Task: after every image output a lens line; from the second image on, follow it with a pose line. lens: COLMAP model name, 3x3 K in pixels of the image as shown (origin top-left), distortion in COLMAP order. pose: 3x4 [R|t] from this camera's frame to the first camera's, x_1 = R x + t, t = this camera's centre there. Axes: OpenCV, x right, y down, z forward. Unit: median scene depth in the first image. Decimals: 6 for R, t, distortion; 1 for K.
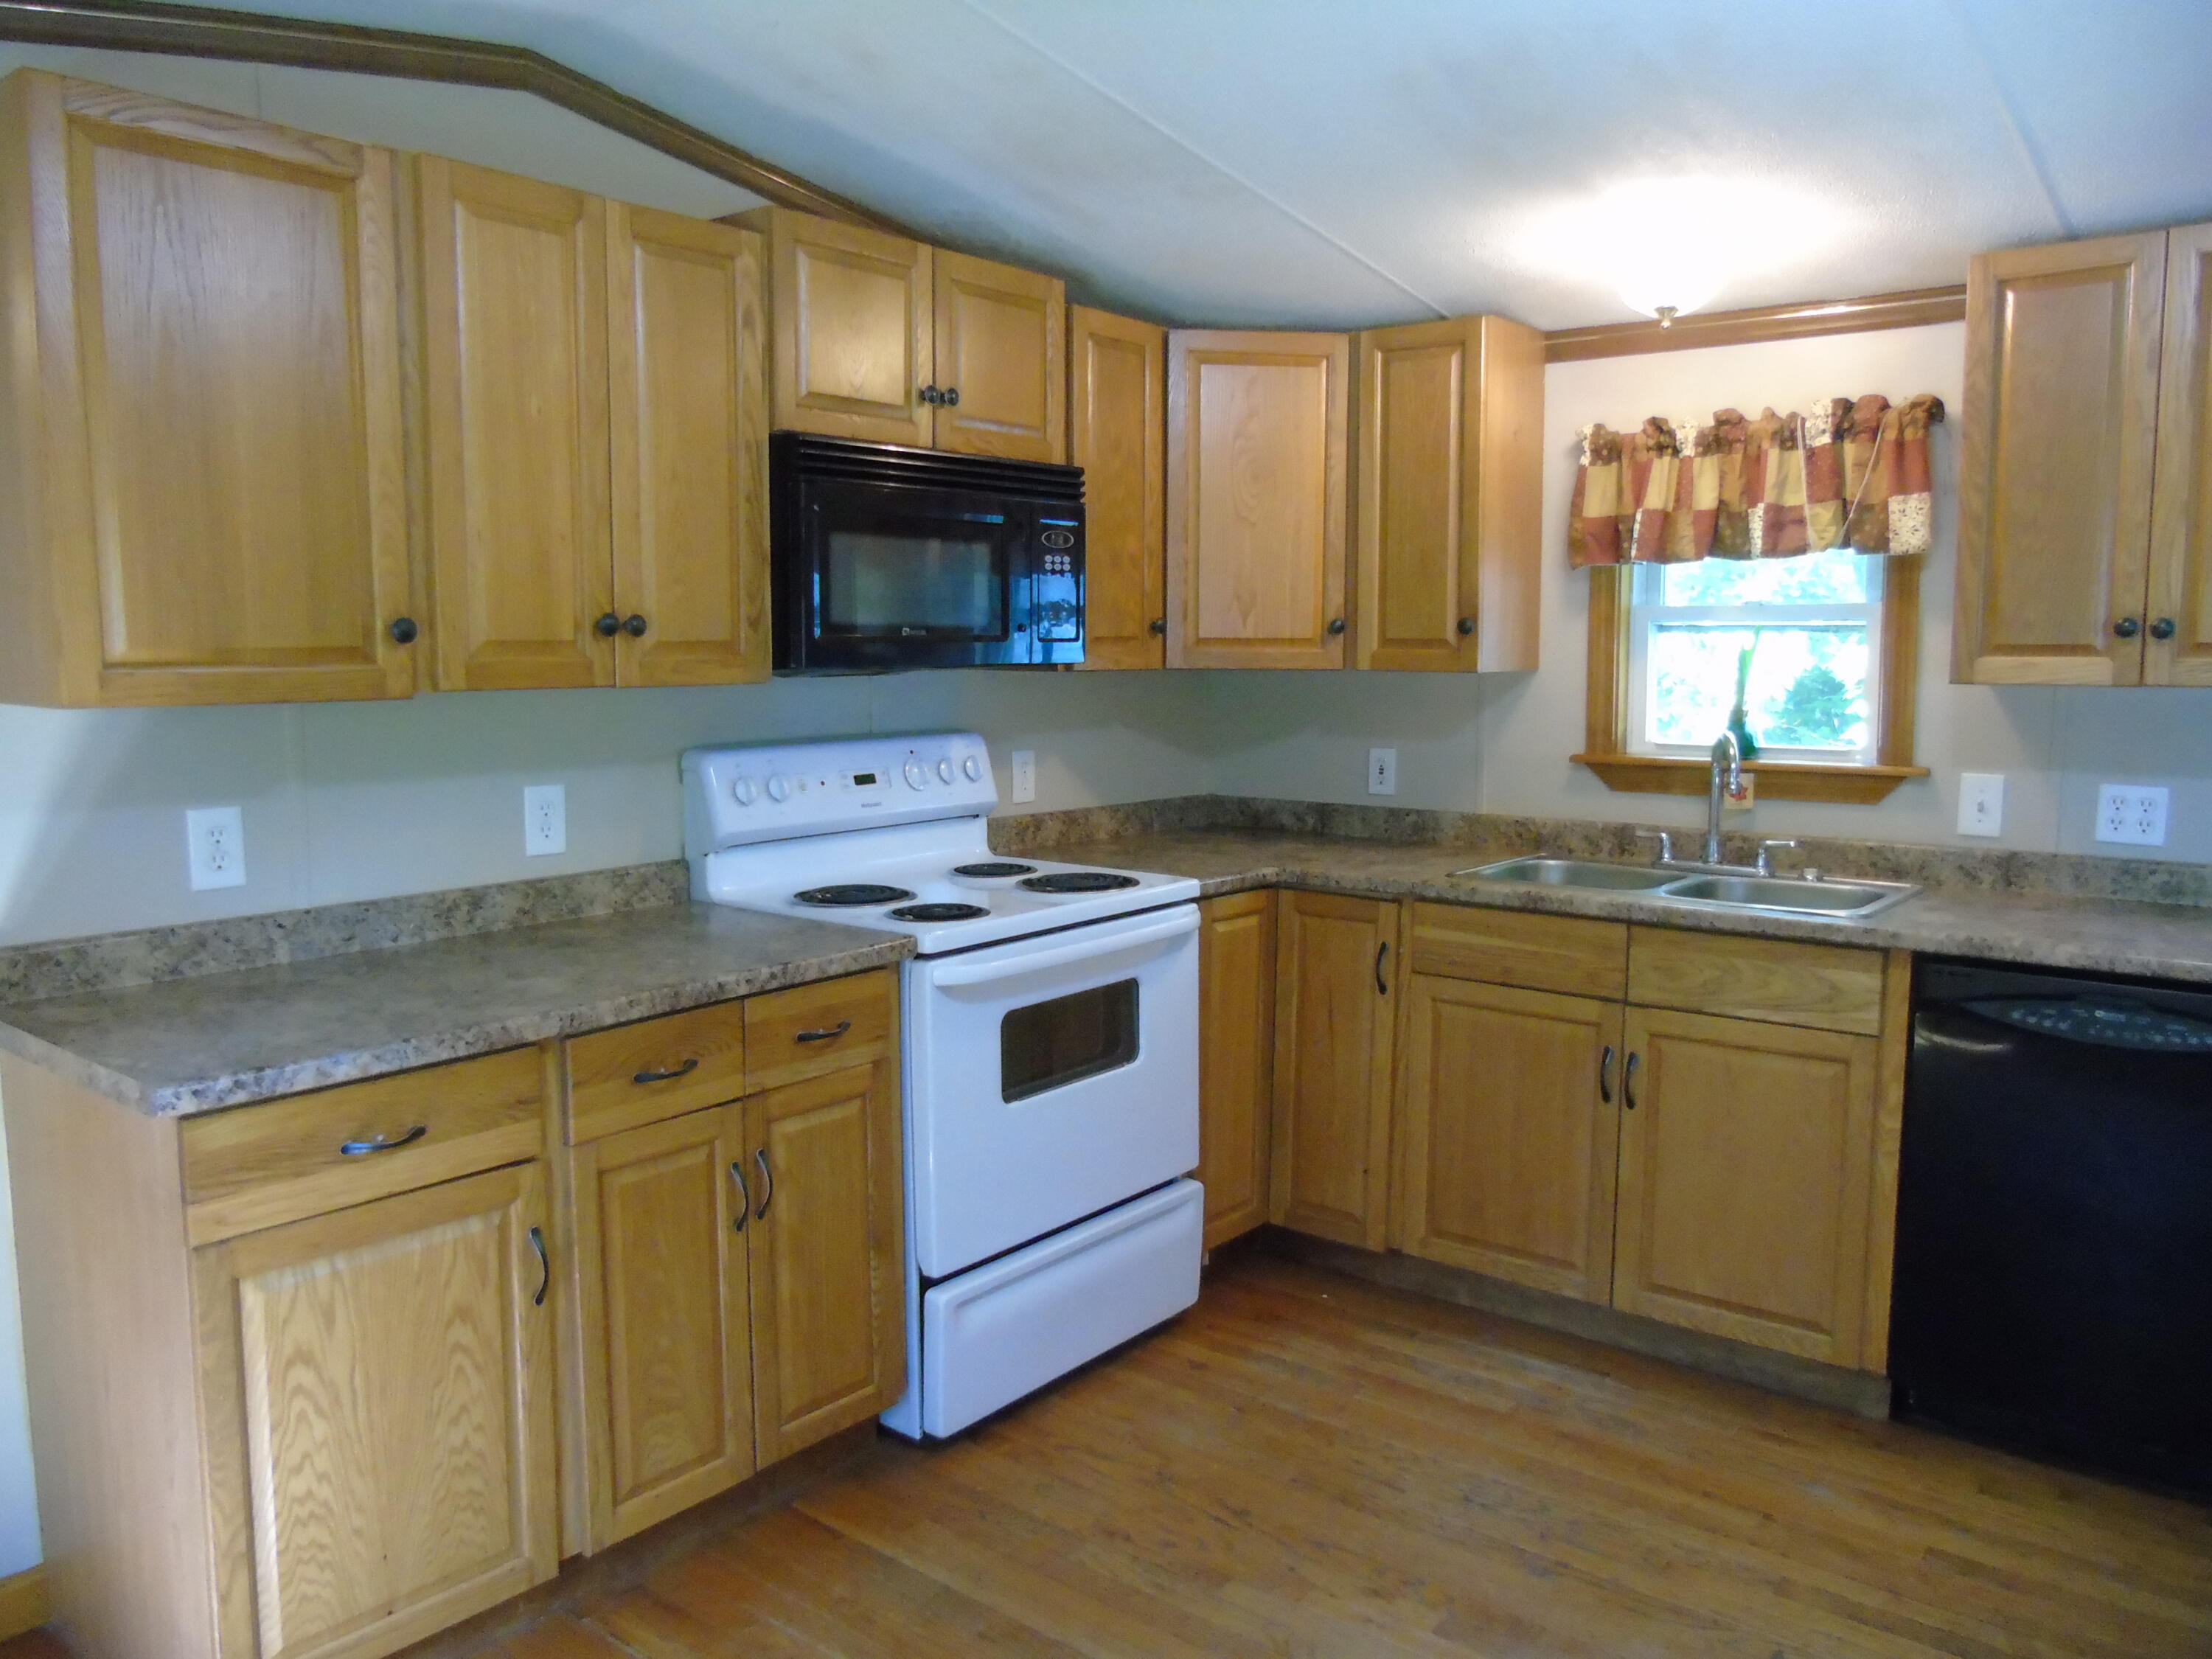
lens RADIAL K [[1623.9, 0, 1106.0], [0, 1623.9, 829.5], [0, 0, 1]] dist [-0.057990, 0.008686]
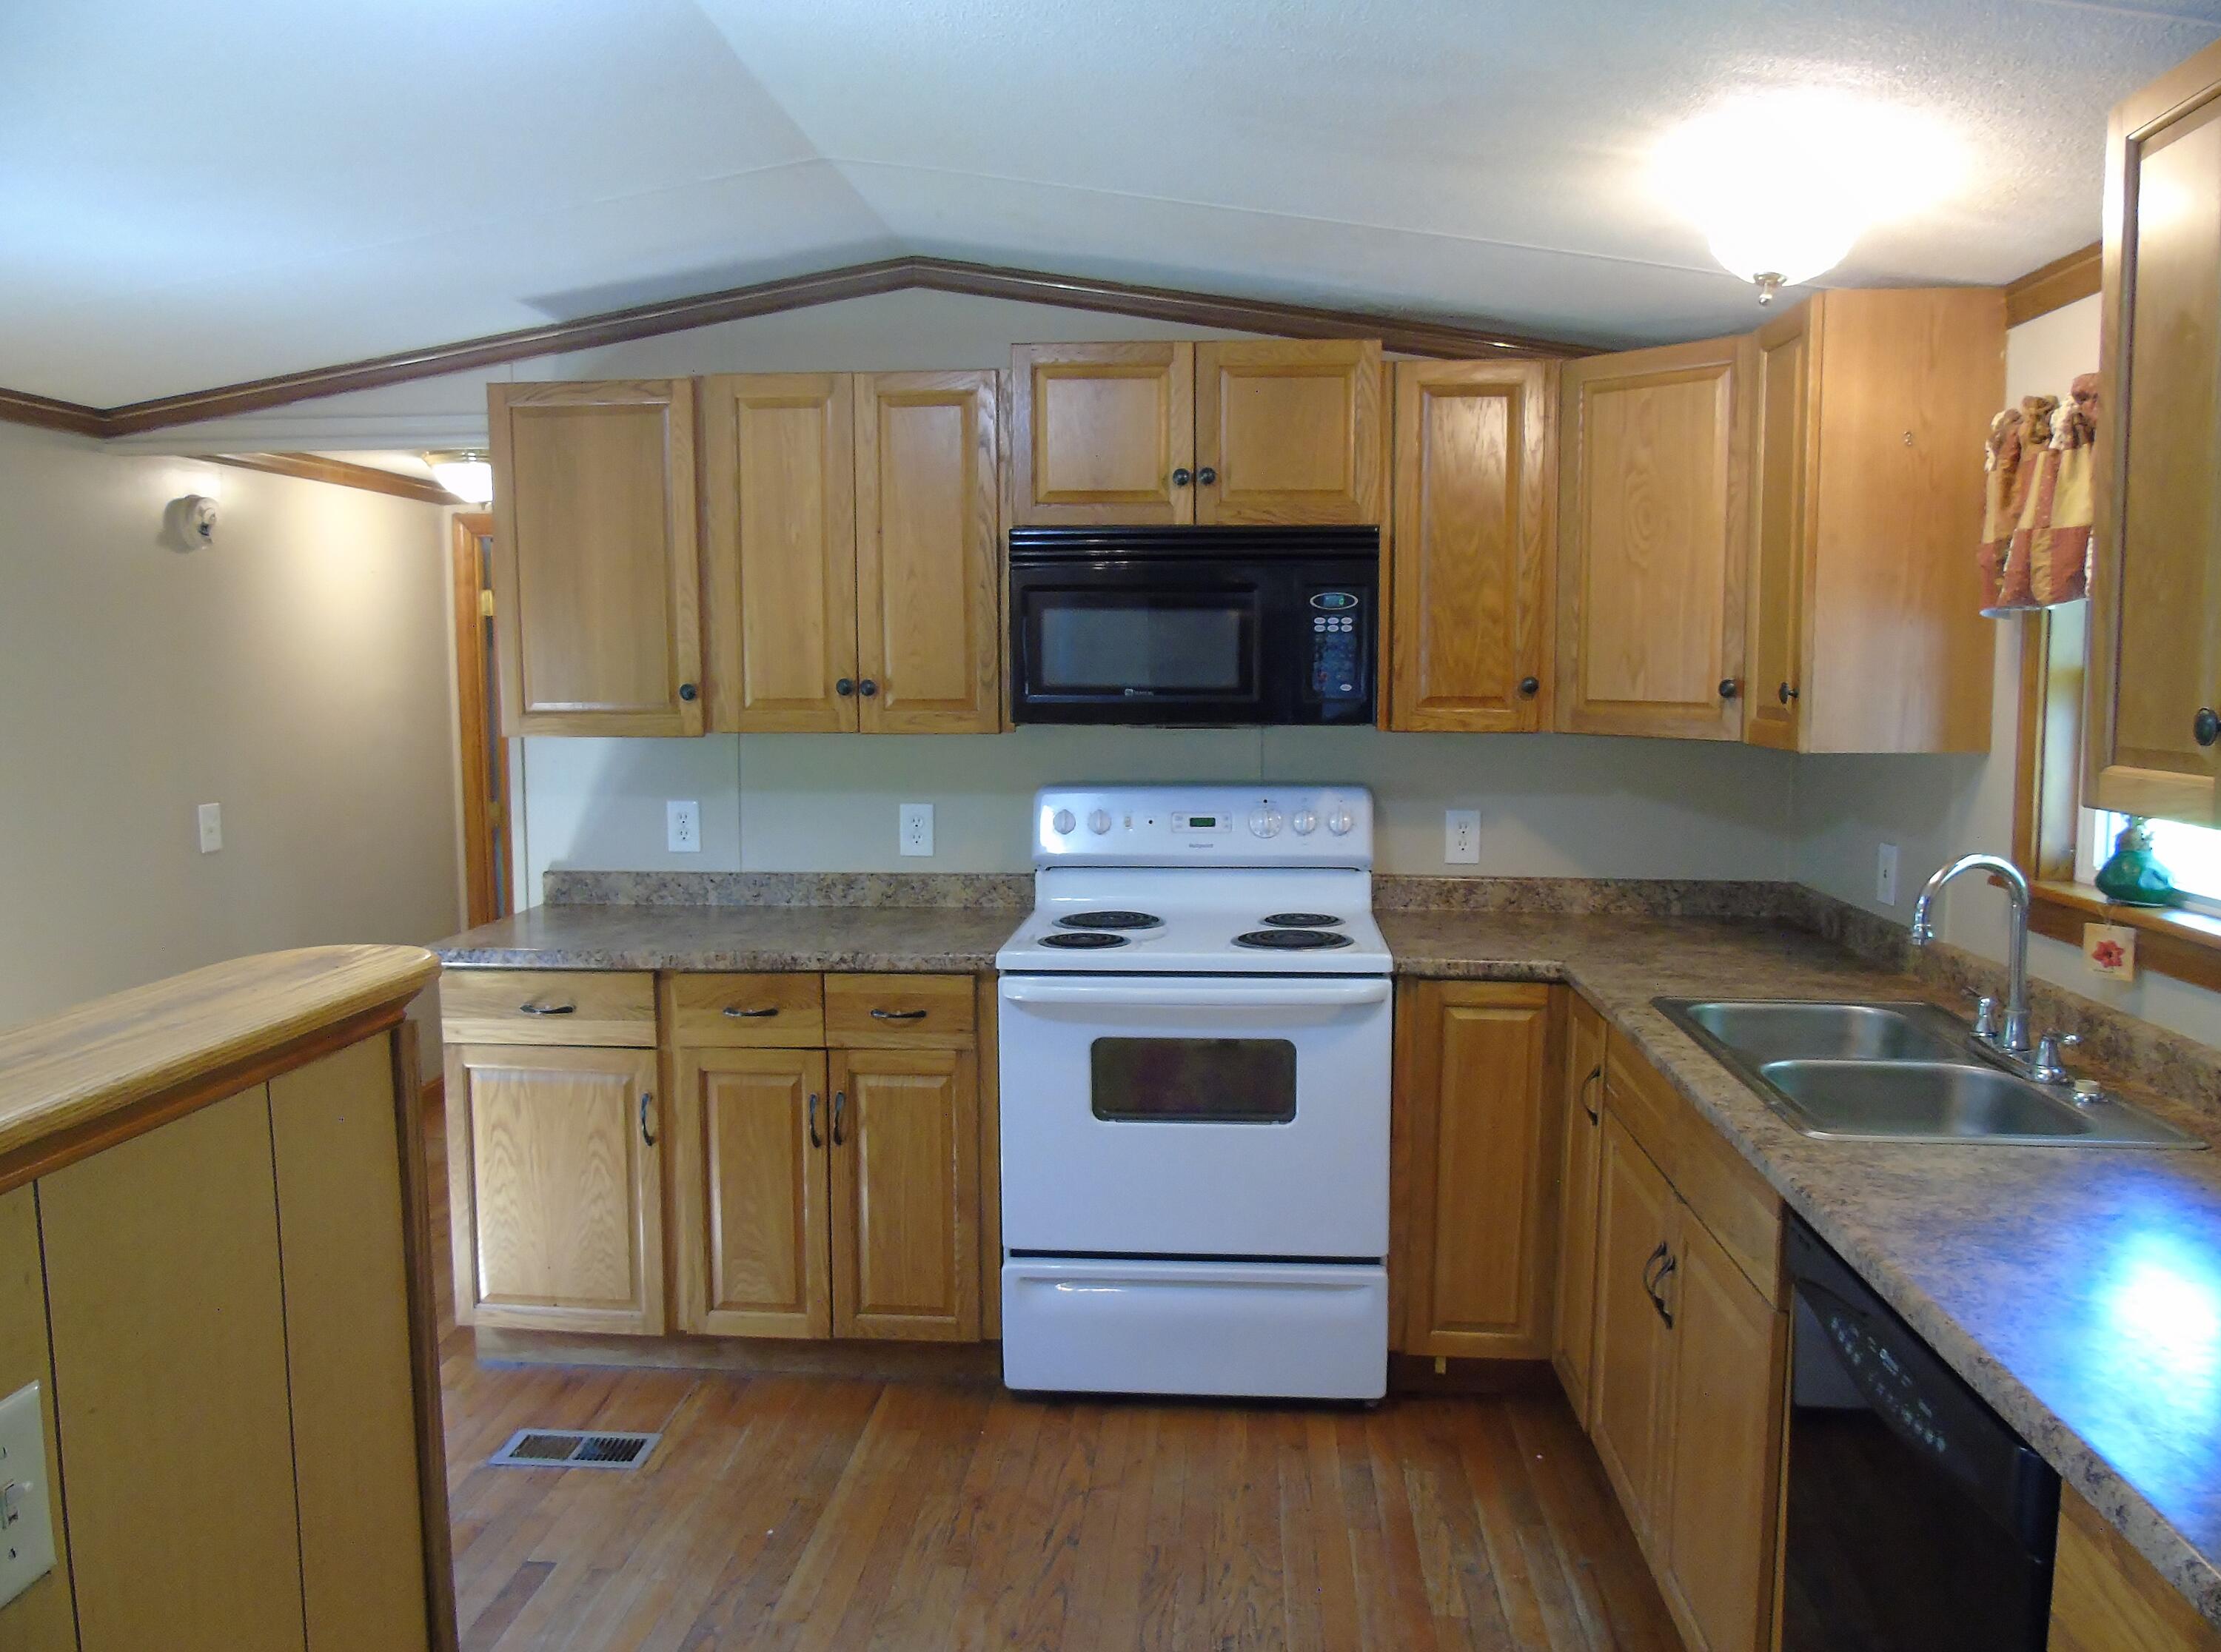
lens RADIAL K [[1647.9, 0, 1110.5], [0, 1647.9, 826.0], [0, 0, 1]] dist [-0.061780, 0.002051]
pose [[0.569908, 0.083412, -0.817464, 0.940698], [-0.094078, 0.994916, 0.035931, -0.080675], [0.816306, 0.056428, 0.574857, 0.387947]]
